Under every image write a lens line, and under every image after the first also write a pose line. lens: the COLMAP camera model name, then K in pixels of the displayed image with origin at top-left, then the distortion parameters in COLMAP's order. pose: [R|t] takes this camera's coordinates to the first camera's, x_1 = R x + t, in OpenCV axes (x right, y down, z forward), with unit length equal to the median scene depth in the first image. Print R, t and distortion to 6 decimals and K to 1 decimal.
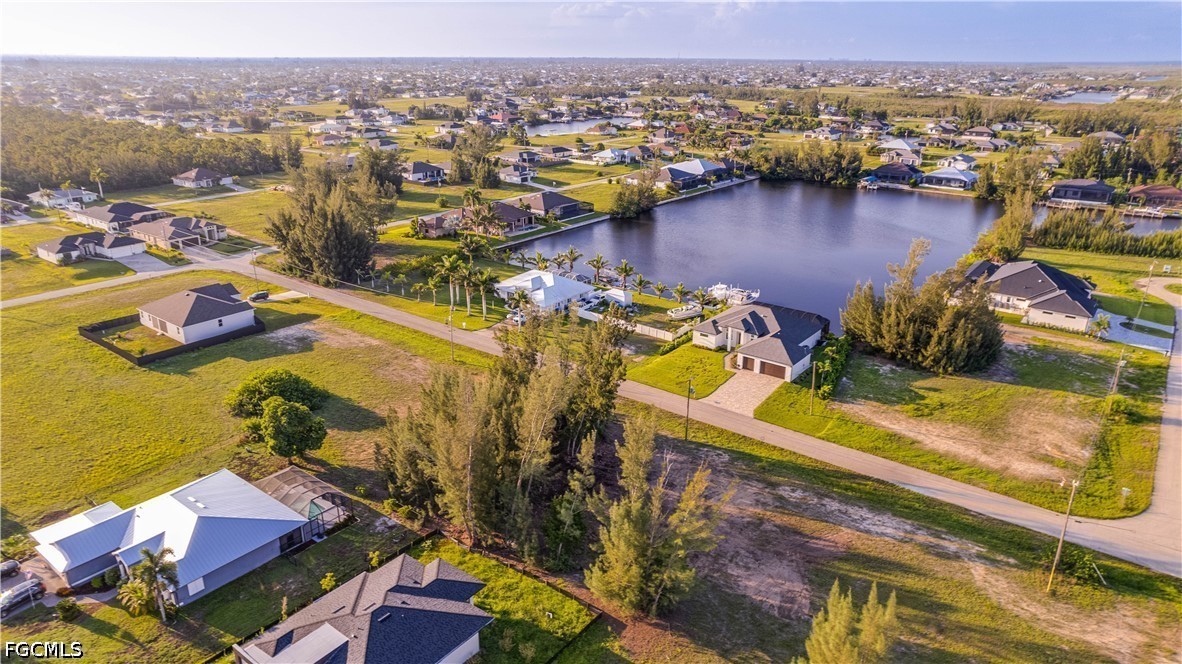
lens RADIAL K [[782.0, 0, 580.0], [0, 782.0, 334.0], [0, 0, 1]] dist [-0.047360, 0.068913]
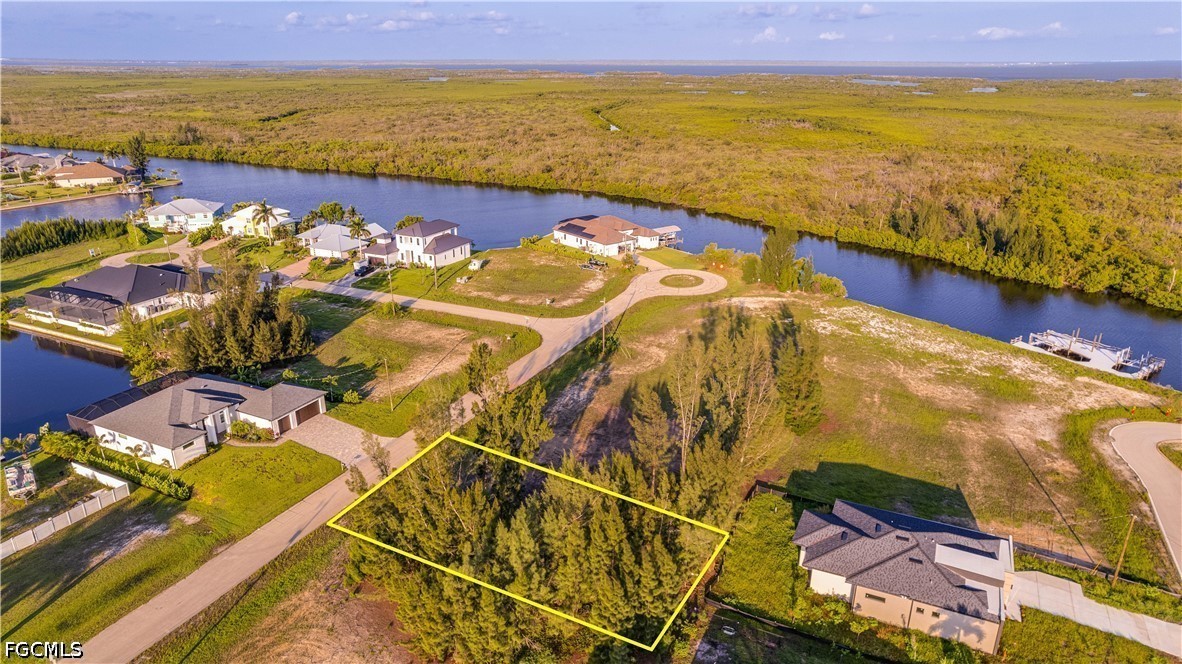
lens RADIAL K [[756.9, 0, 591.0], [0, 756.9, 332.0], [0, 0, 1]] dist [-0.042605, 0.070400]
pose [[-0.207983, -0.343201, 0.915945, -0.323364], [0.332560, 0.855826, 0.396189, -0.149358], [-0.919862, 0.387008, -0.063862, 0.414598]]
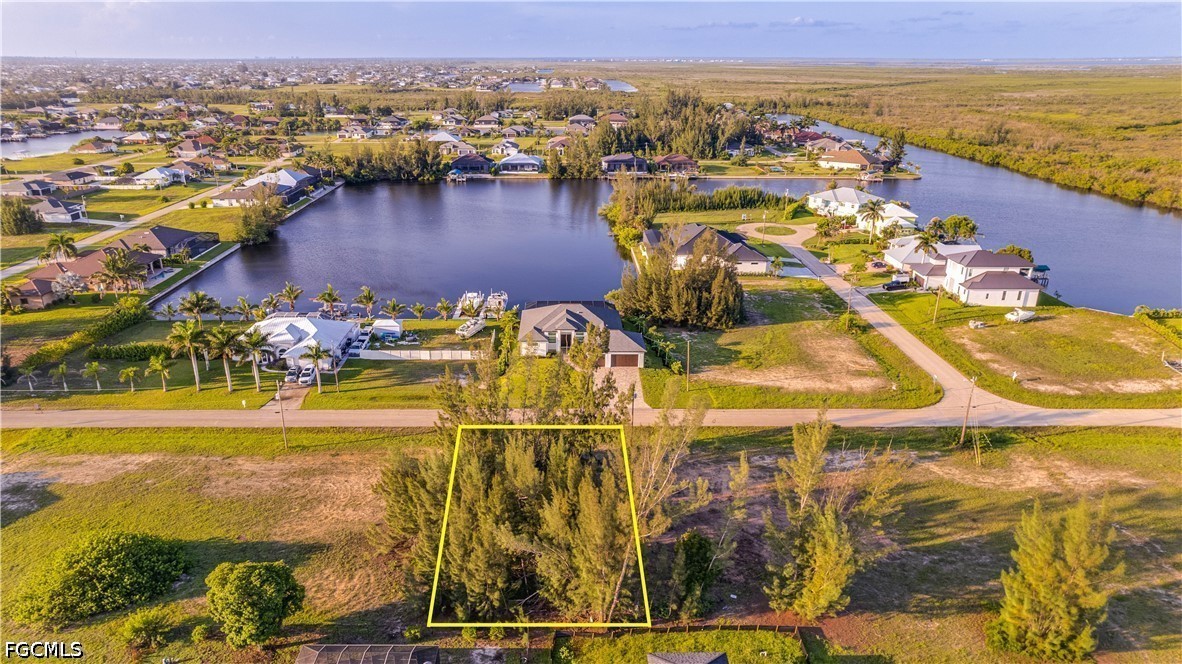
lens RADIAL K [[782.0, 0, 580.0], [0, 782.0, 334.0], [0, 0, 1]] dist [-0.047360, 0.068913]
pose [[0.778083, -0.218751, 0.588841, -0.226222], [0.217188, 0.973277, 0.074579, -0.044061], [-0.589420, 0.069861, 0.804800, 0.117221]]
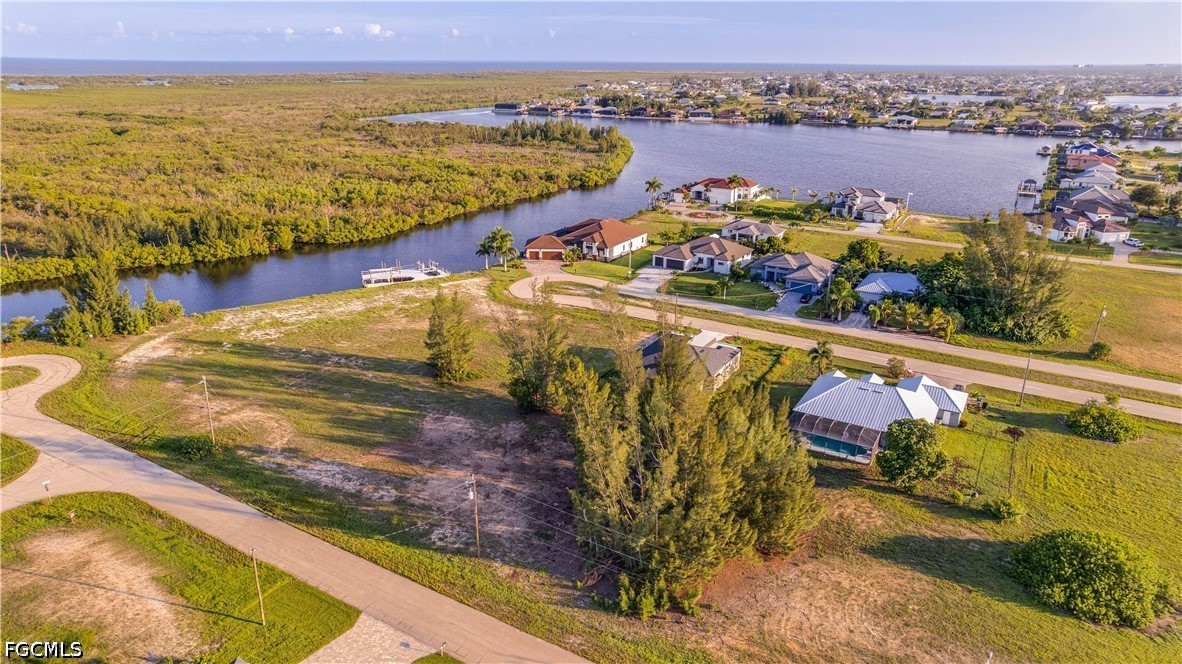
lens RADIAL K [[756.9, 0, 591.0], [0, 756.9, 332.0], [0, 0, 1]] dist [-0.042605, 0.070400]
pose [[-0.991955, 0.039684, -0.120210, 0.052502], [-0.048699, 0.756891, 0.651724, -0.250495], [0.116849, 0.652335, -0.748870, 0.695598]]
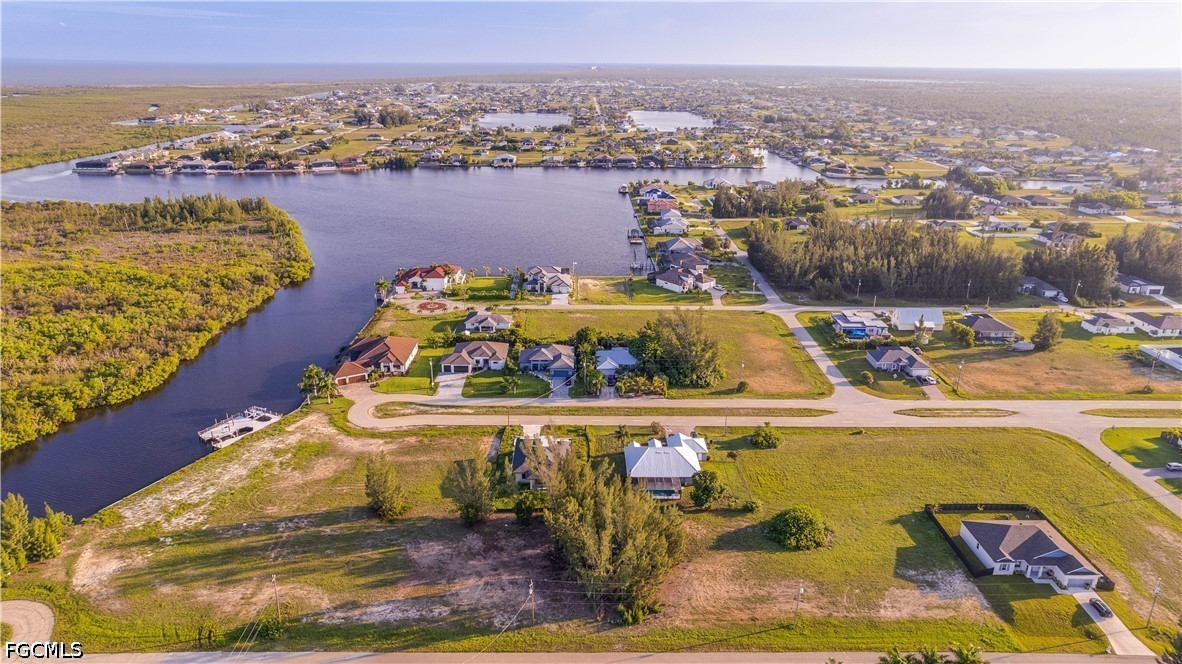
lens RADIAL K [[725.6, 0, 591.0], [0, 725.6, 332.0], [0, 0, 1]] dist [-0.017265, 0.031685]
pose [[-0.791210, 0.204350, -0.576393, 0.317639], [-0.214922, 0.789479, 0.574919, -0.465657], [0.572535, 0.578761, -0.580724, 0.719774]]
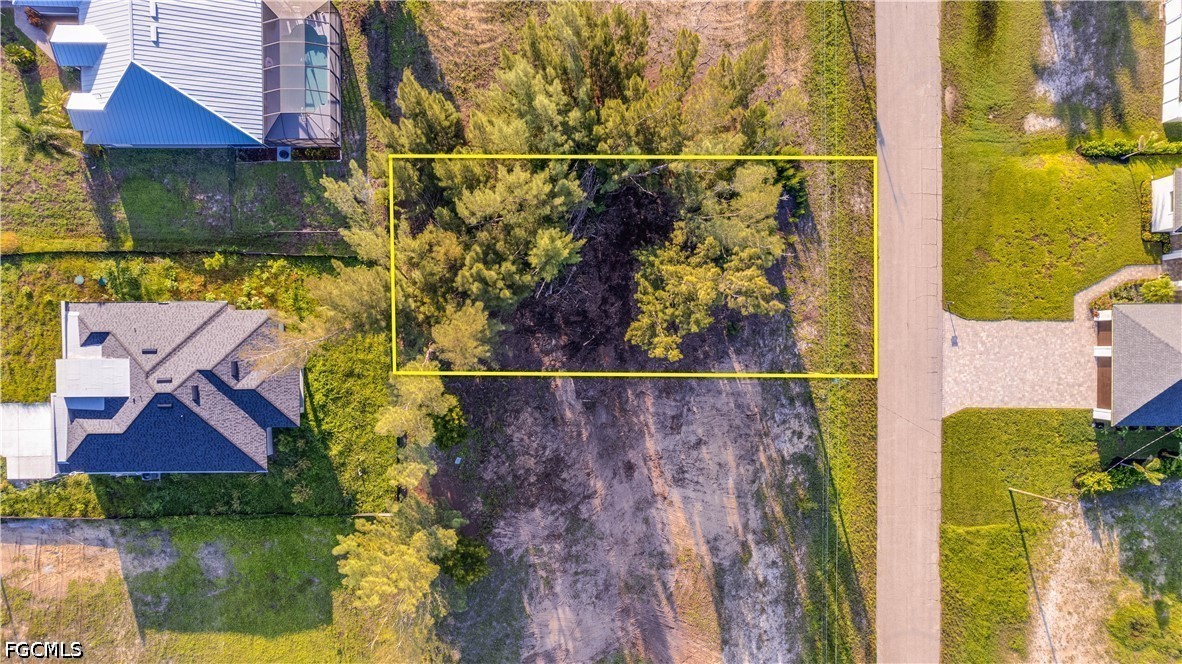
lens RADIAL K [[782.0, 0, 580.0], [0, 782.0, 334.0], [0, 0, 1]] dist [-0.047360, 0.068913]
pose [[0.621214, 0.783520, 0.013805, -0.005689], [-0.278873, 0.204573, 0.938285, -0.204108], [0.732341, -0.586726, 0.345586, 0.326232]]
